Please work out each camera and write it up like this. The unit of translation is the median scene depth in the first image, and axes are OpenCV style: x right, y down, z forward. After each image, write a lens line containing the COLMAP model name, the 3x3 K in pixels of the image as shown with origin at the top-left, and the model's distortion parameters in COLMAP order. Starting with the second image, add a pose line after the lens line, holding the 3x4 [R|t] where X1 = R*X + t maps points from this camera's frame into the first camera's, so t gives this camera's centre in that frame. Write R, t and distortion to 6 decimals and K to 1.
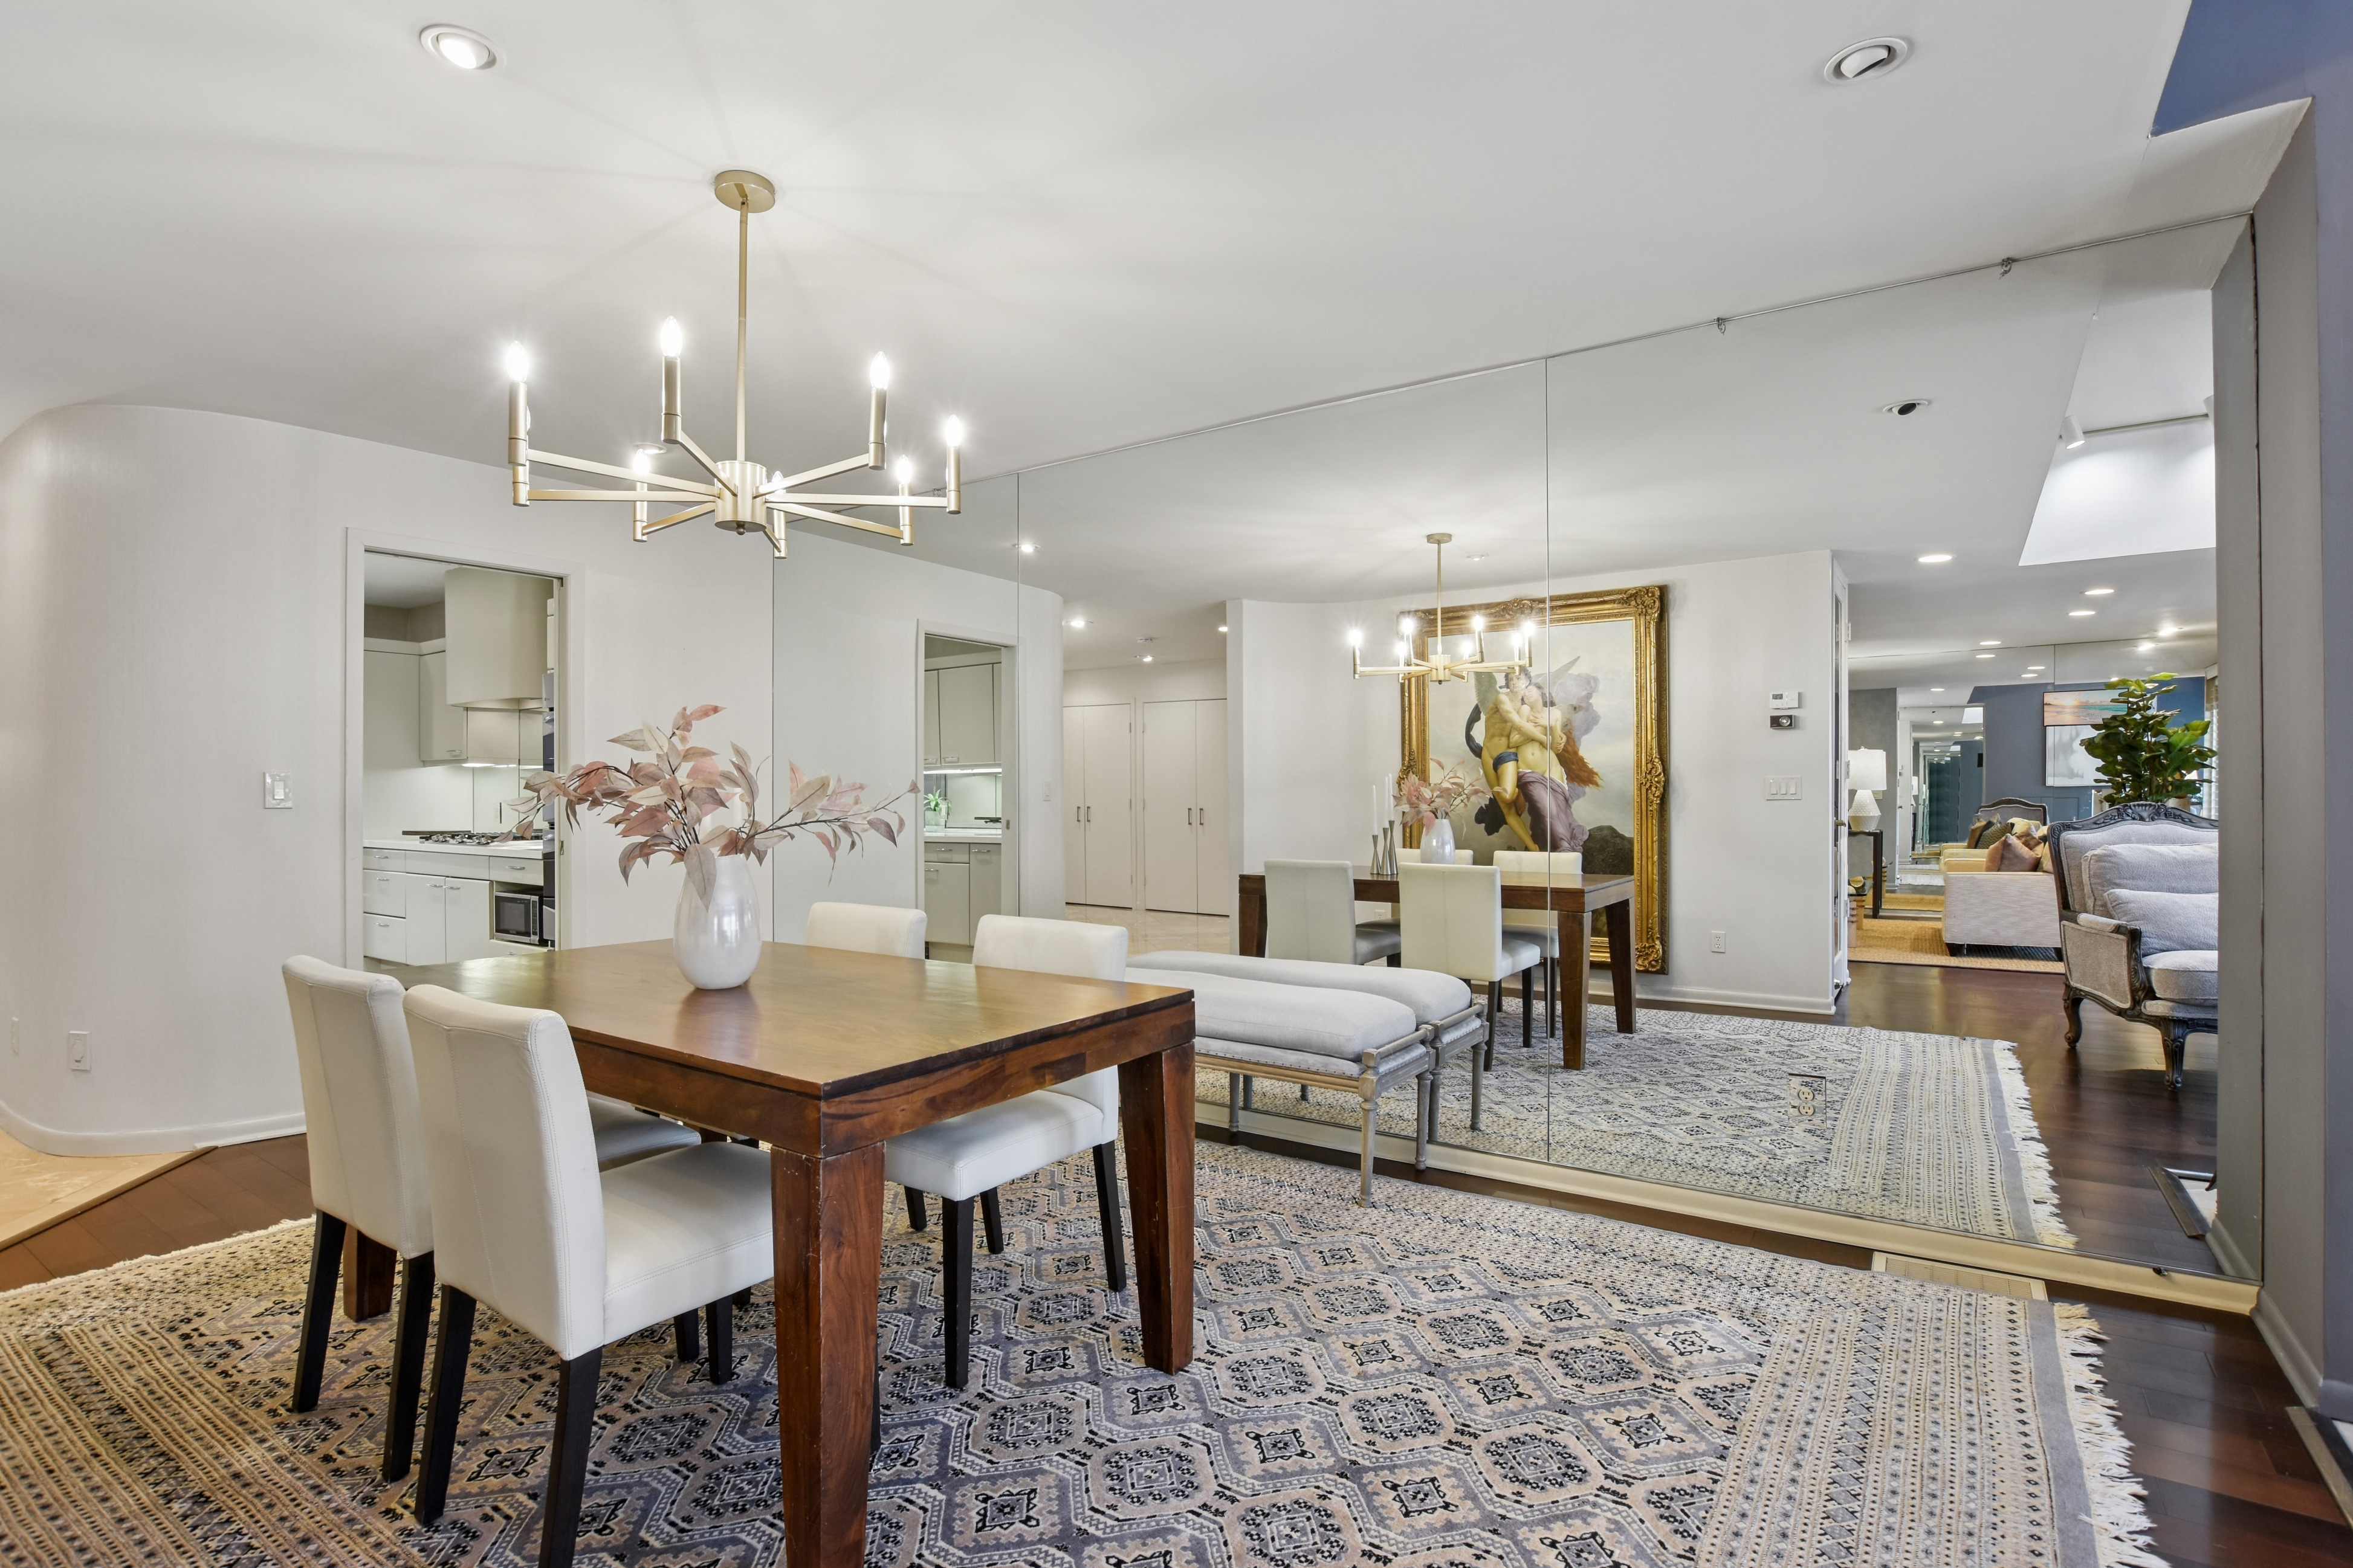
lens RADIAL K [[1060.8, 0, 1165.1], [0, 1060.8, 785.9], [0, 0, 1]] dist [0.001690, 0.000040]
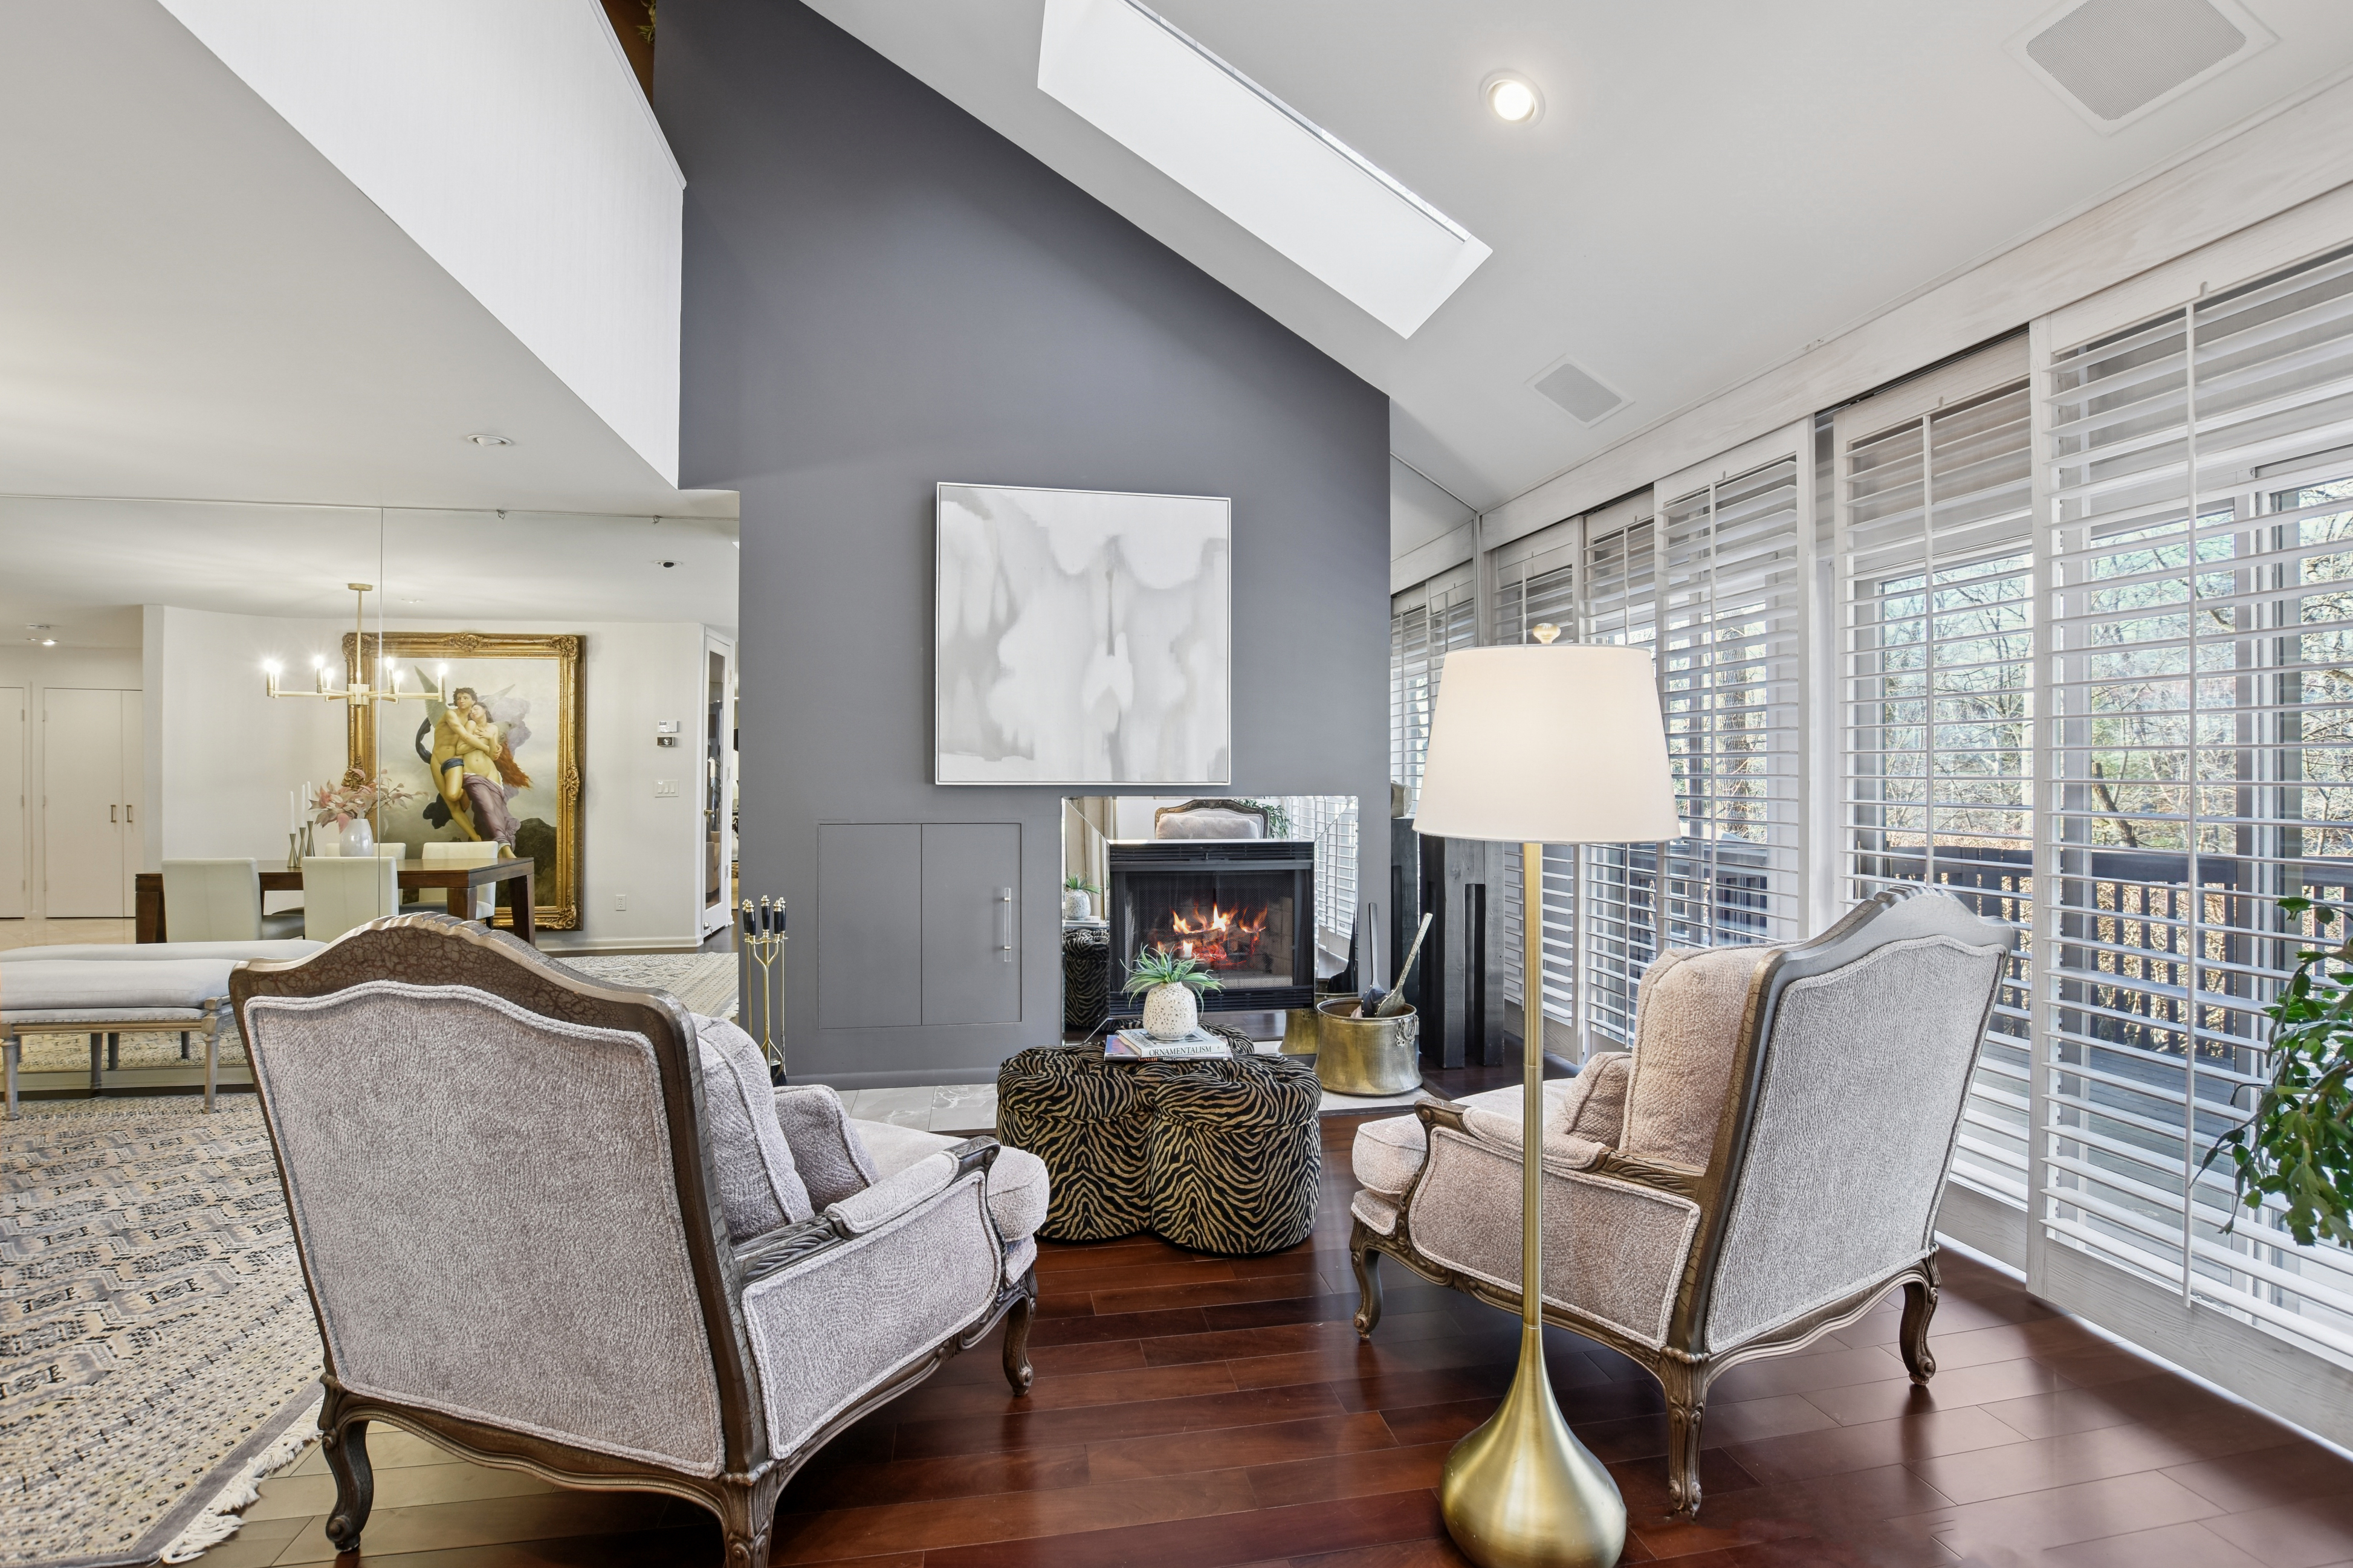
lens RADIAL K [[1059.0, 0, 1177.2], [0, 1059.0, 761.3], [0, 0, 1]] dist [-0.028890, 0.001538]
pose [[0.708546, 0.008975, 0.705608, 0.072715], [-0.008531, 0.999955, -0.004153, -0.032950], [-0.705613, -0.003077, 0.708590, -0.445547]]
